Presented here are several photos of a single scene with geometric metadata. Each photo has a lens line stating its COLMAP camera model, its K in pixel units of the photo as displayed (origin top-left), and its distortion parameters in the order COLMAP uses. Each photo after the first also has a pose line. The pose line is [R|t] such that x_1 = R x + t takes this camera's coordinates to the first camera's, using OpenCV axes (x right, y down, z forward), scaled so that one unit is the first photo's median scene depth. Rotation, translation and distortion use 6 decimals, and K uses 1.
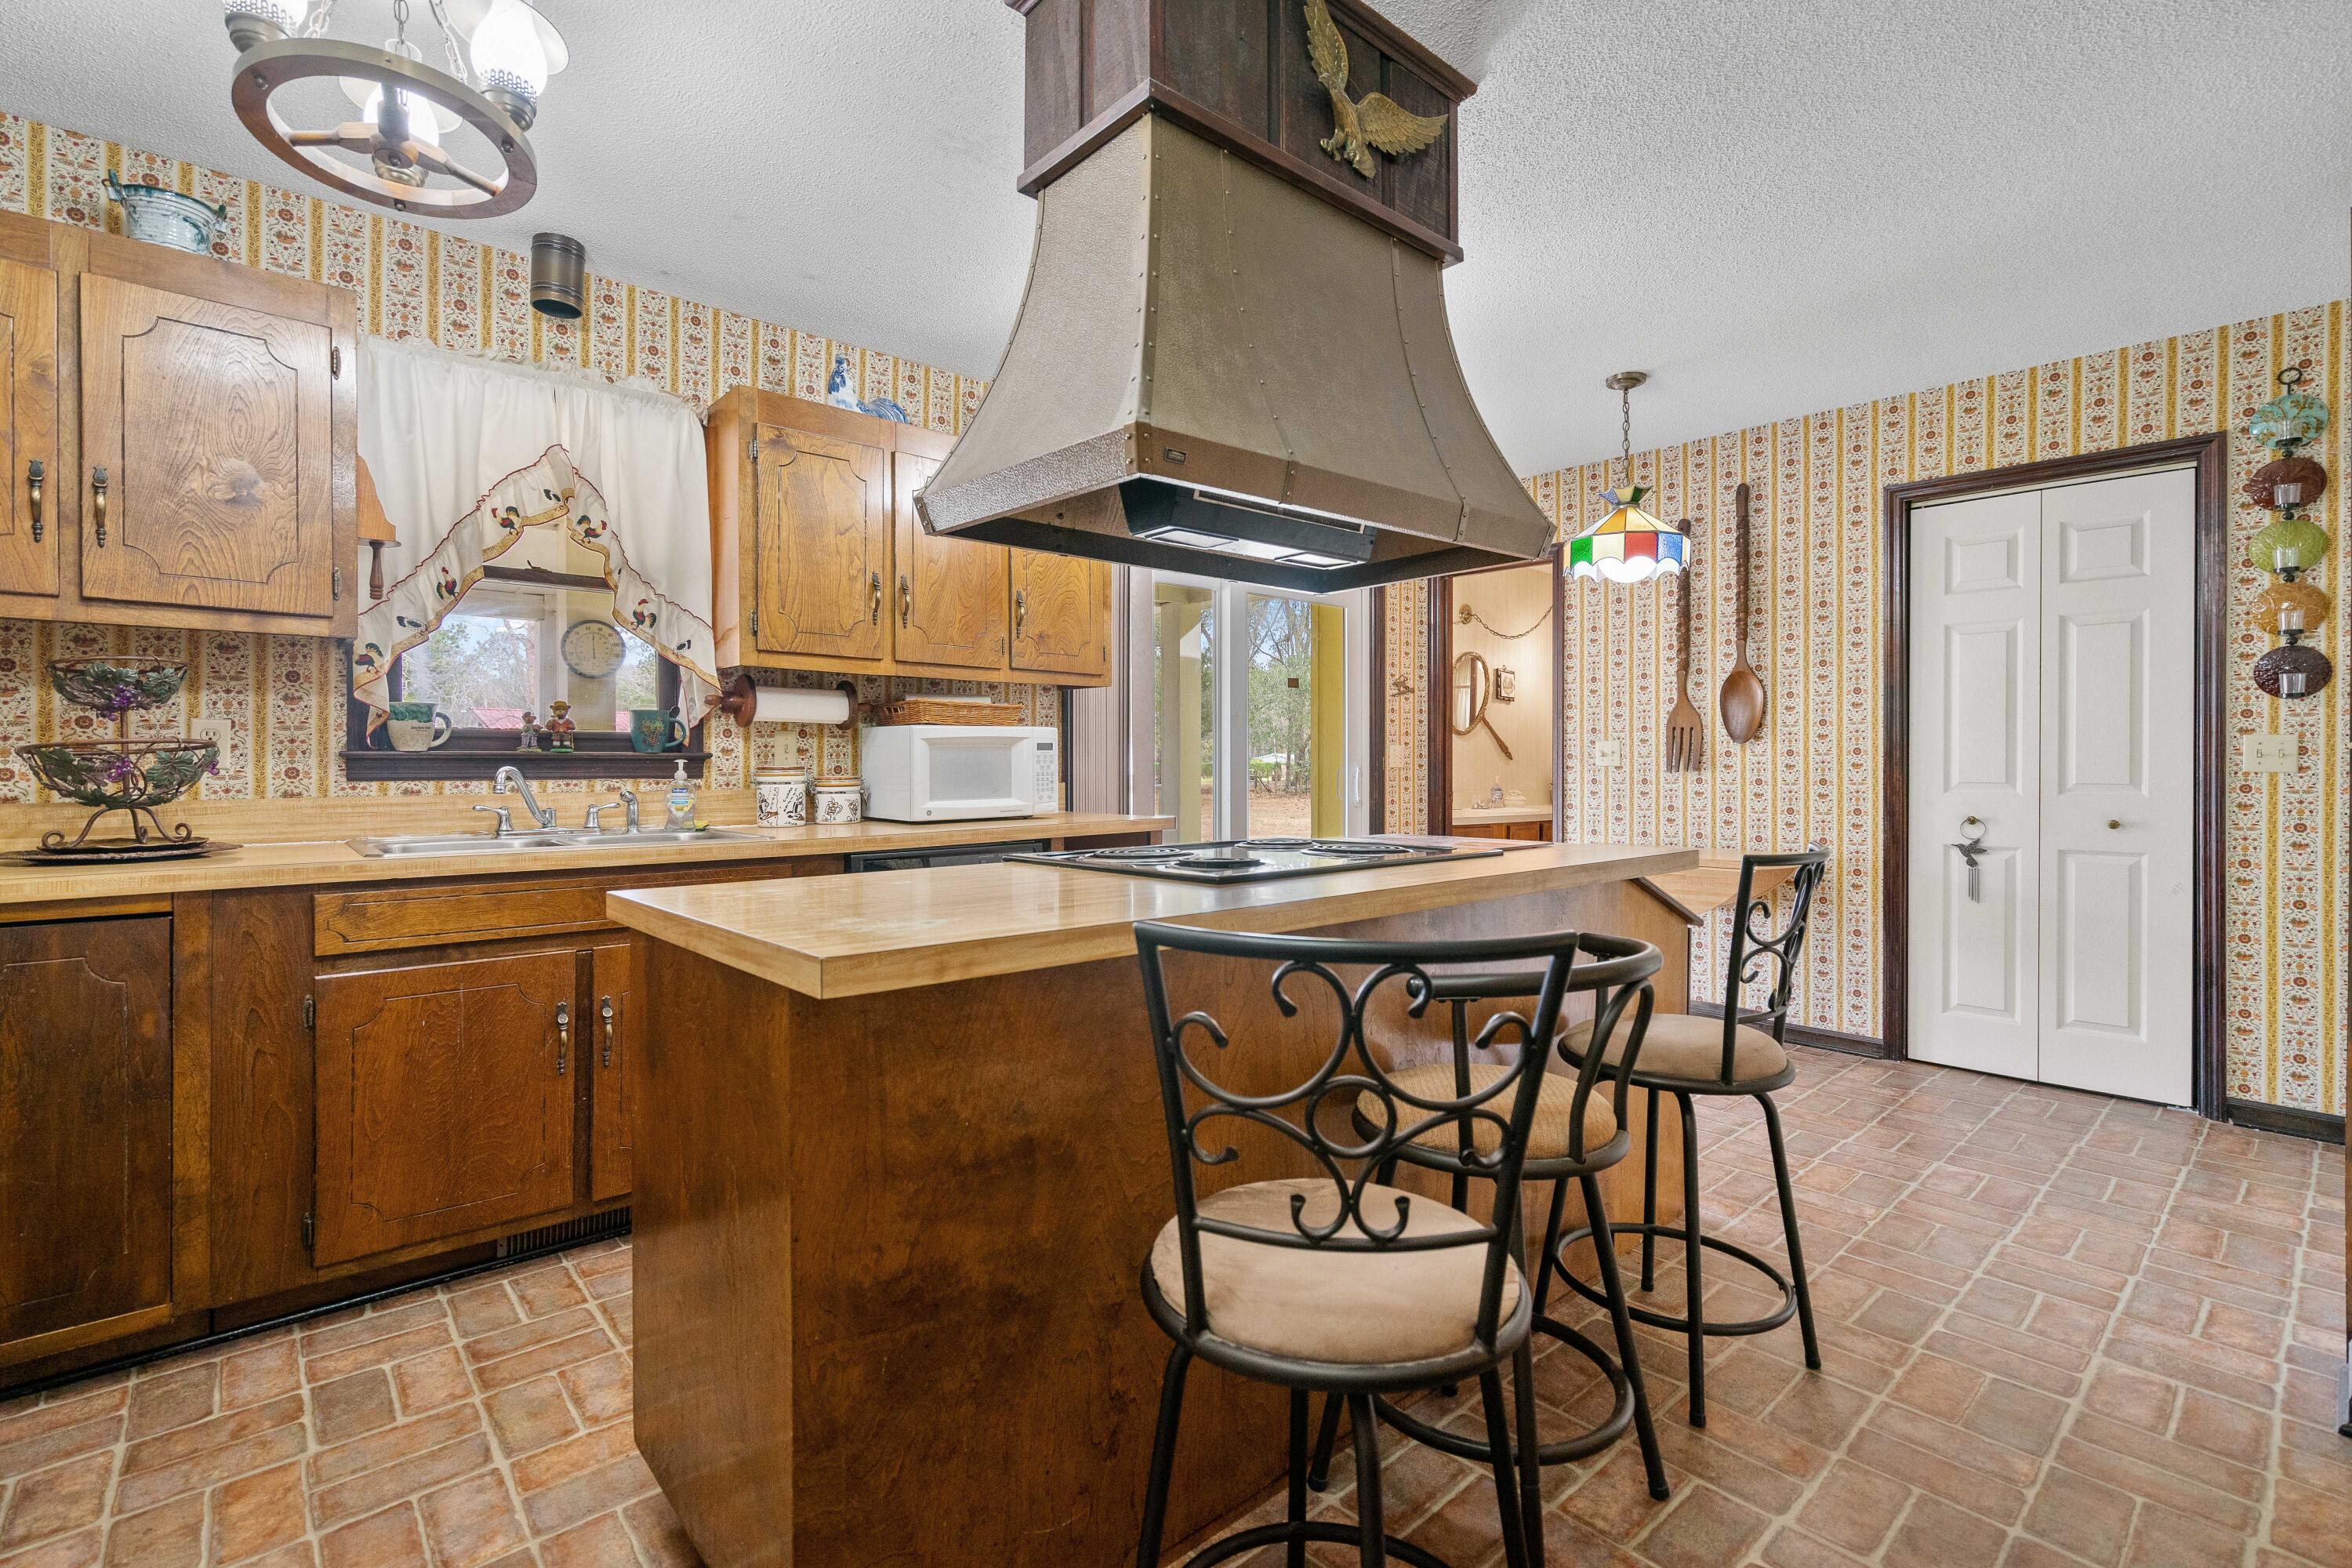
lens RADIAL K [[1056.7, 0, 1162.4], [0, 1056.7, 767.1], [0, 0, 1]] dist [0.001880, 0.001019]
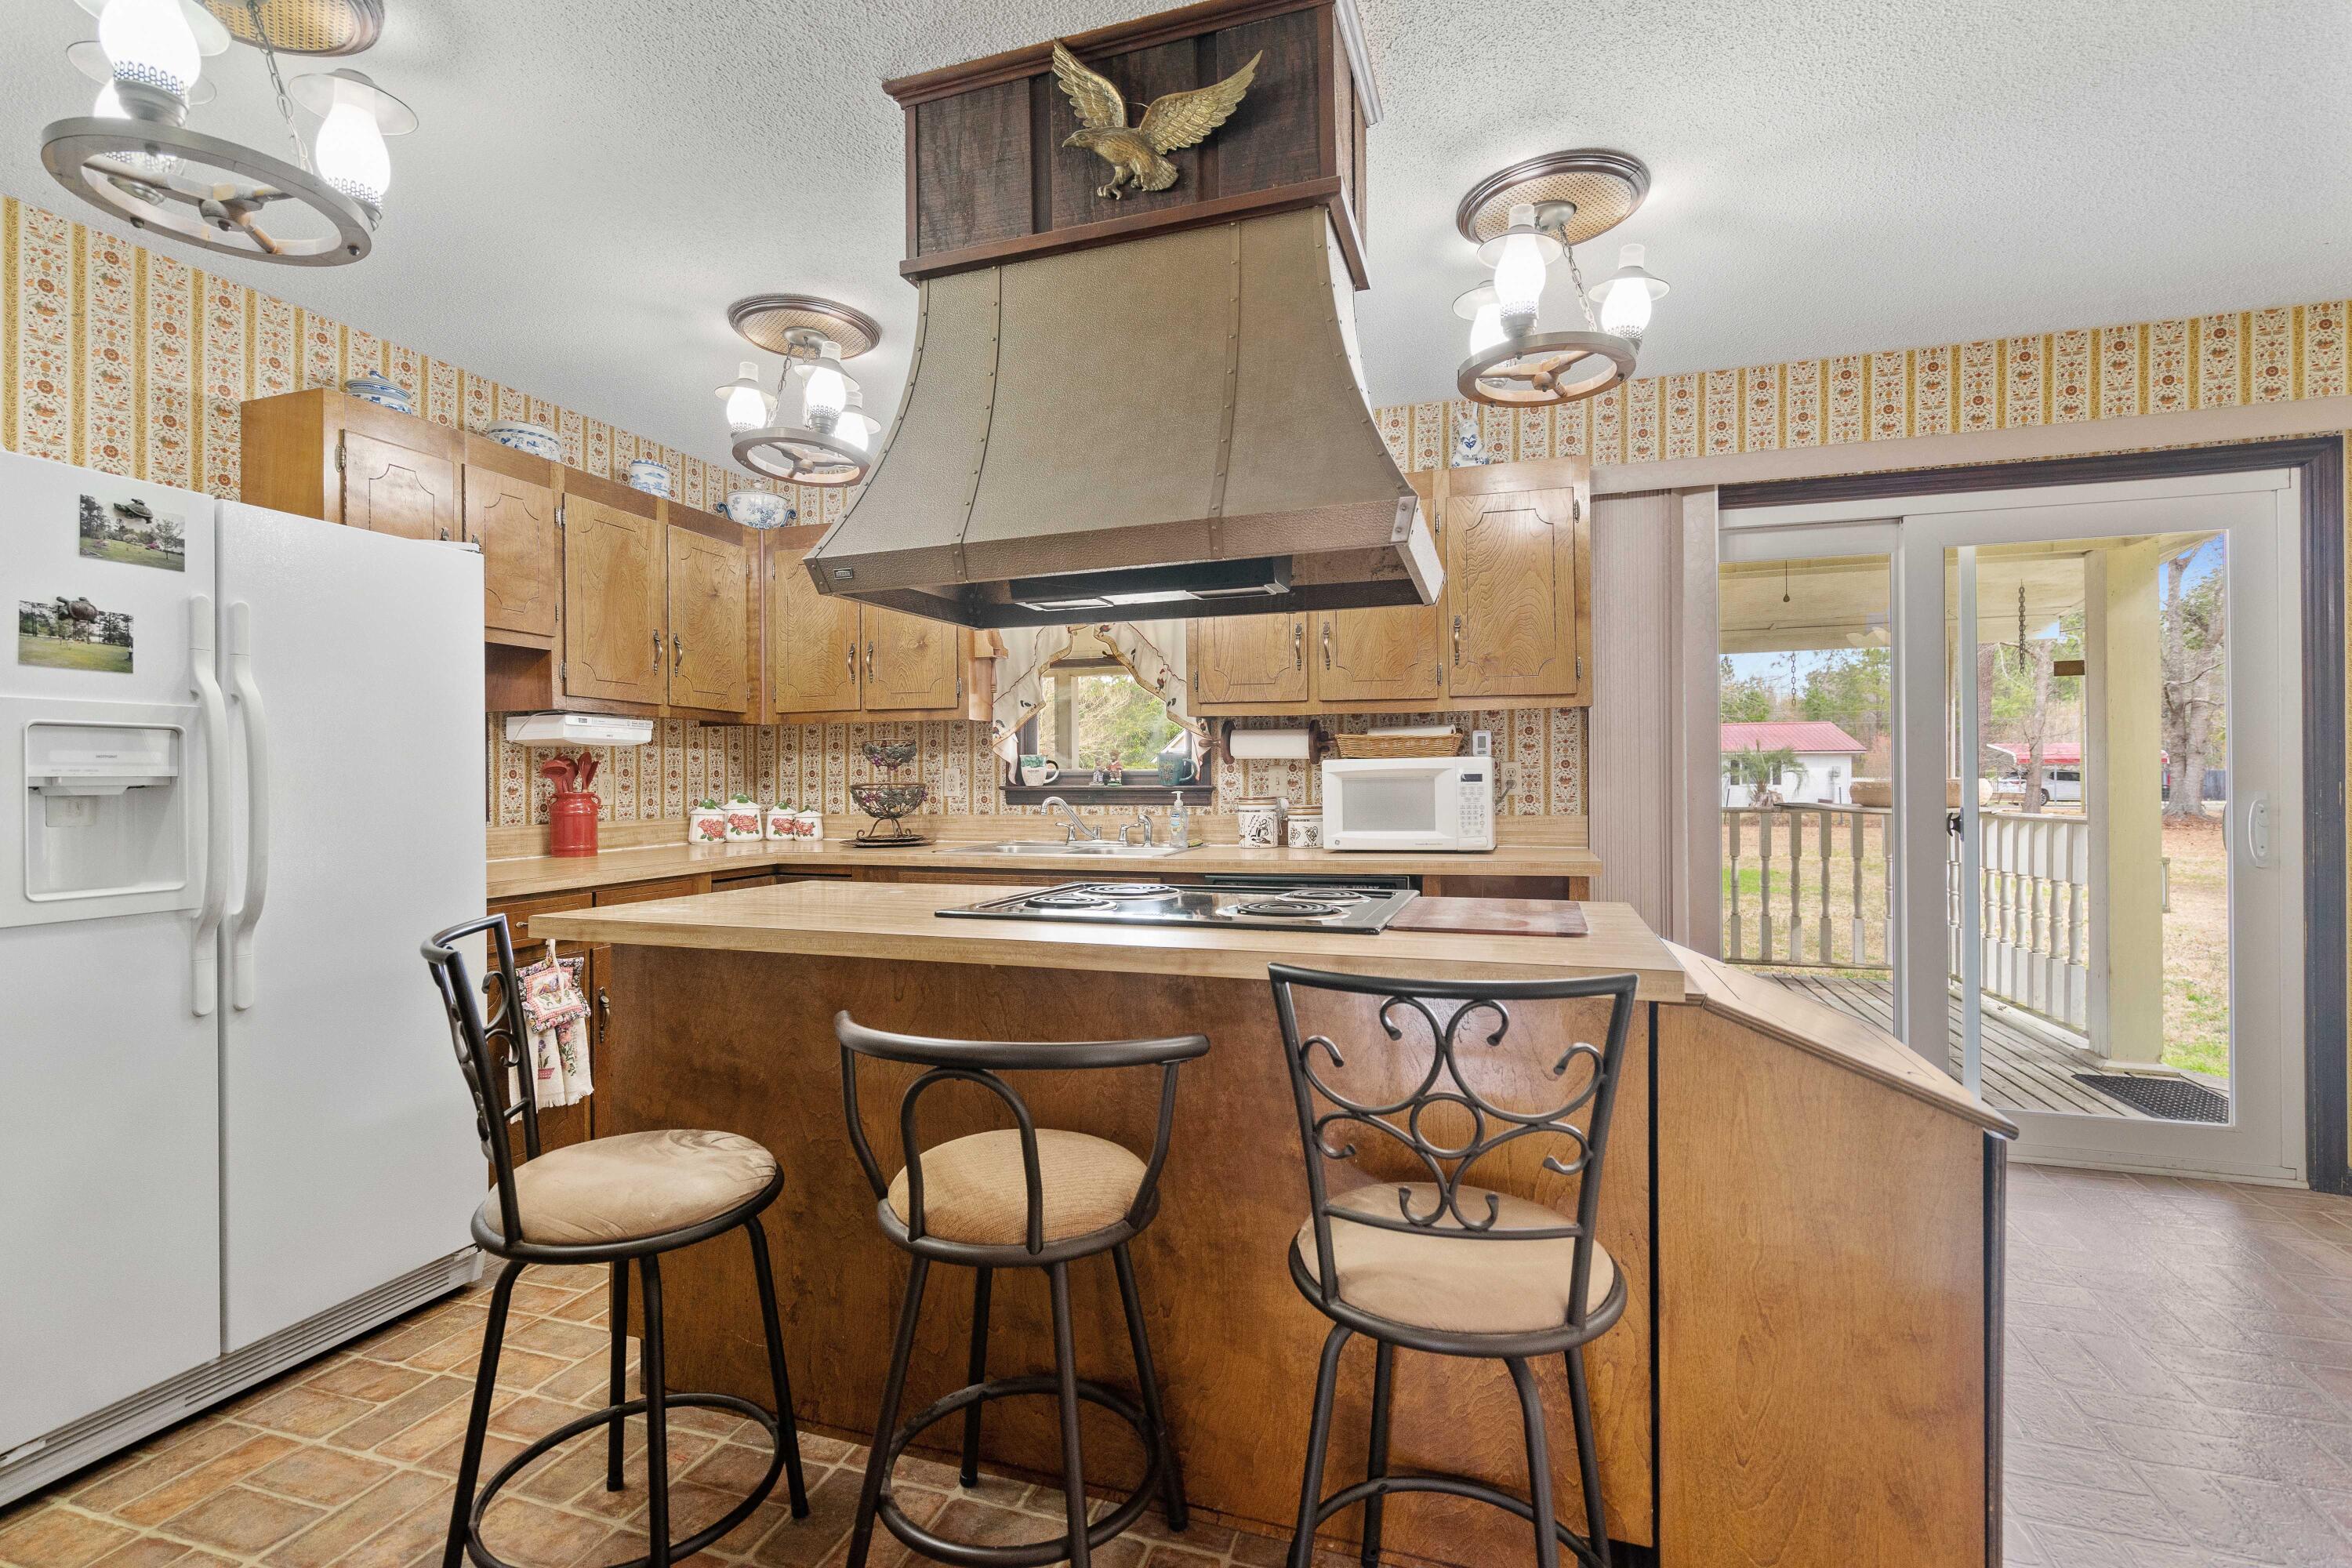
lens RADIAL K [[1044.6, 0, 1181.7], [0, 1044.6, 767.3], [0, 0, 1]] dist [-0.000139, 0.000533]
pose [[0.520156, -0.012063, -0.853986, 0.641249], [0.001614, 0.999912, -0.013141, -0.019726], [0.854070, 0.005458, 0.520130, 0.344049]]
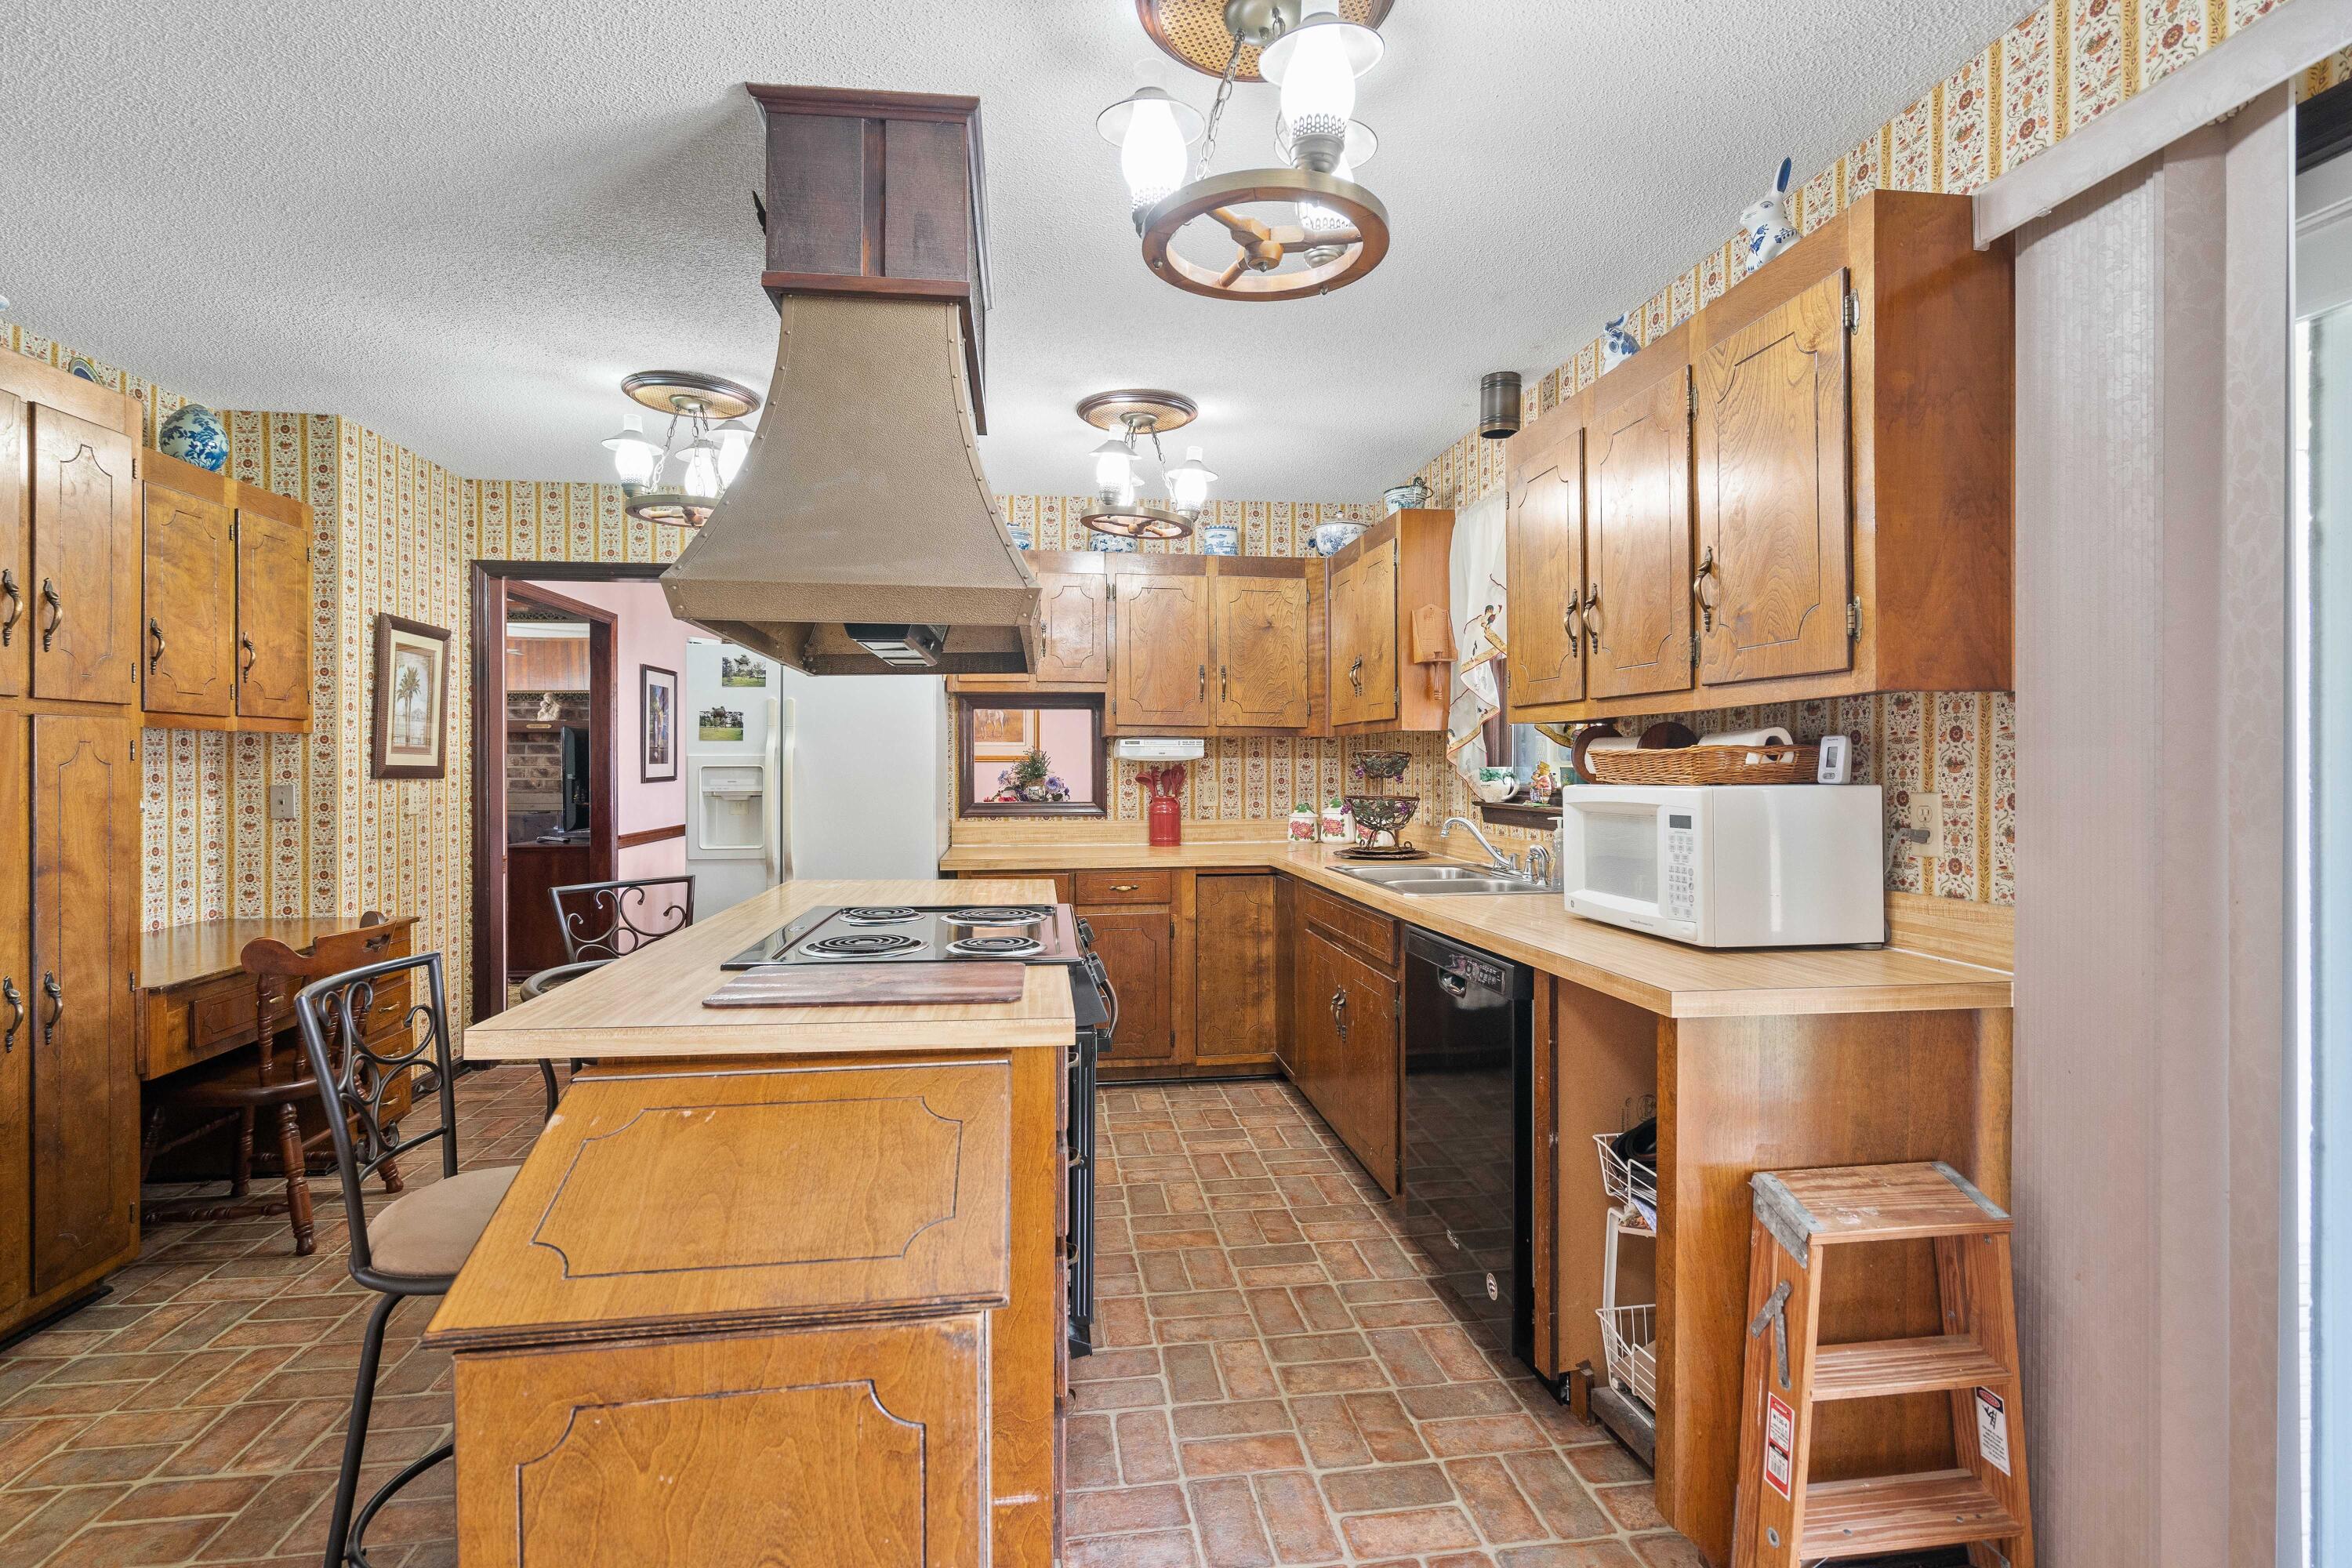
lens RADIAL K [[1083.8, 0, 1178.5], [0, 1083.8, 773.7], [0, 0, 1]] dist [-0.005333, 0.000631]
pose [[-0.539438, 0.007642, -0.841991, 0.607280], [-0.002449, 0.999940, 0.010645, -0.059135], [0.842022, 0.007805, -0.539387, 1.268922]]
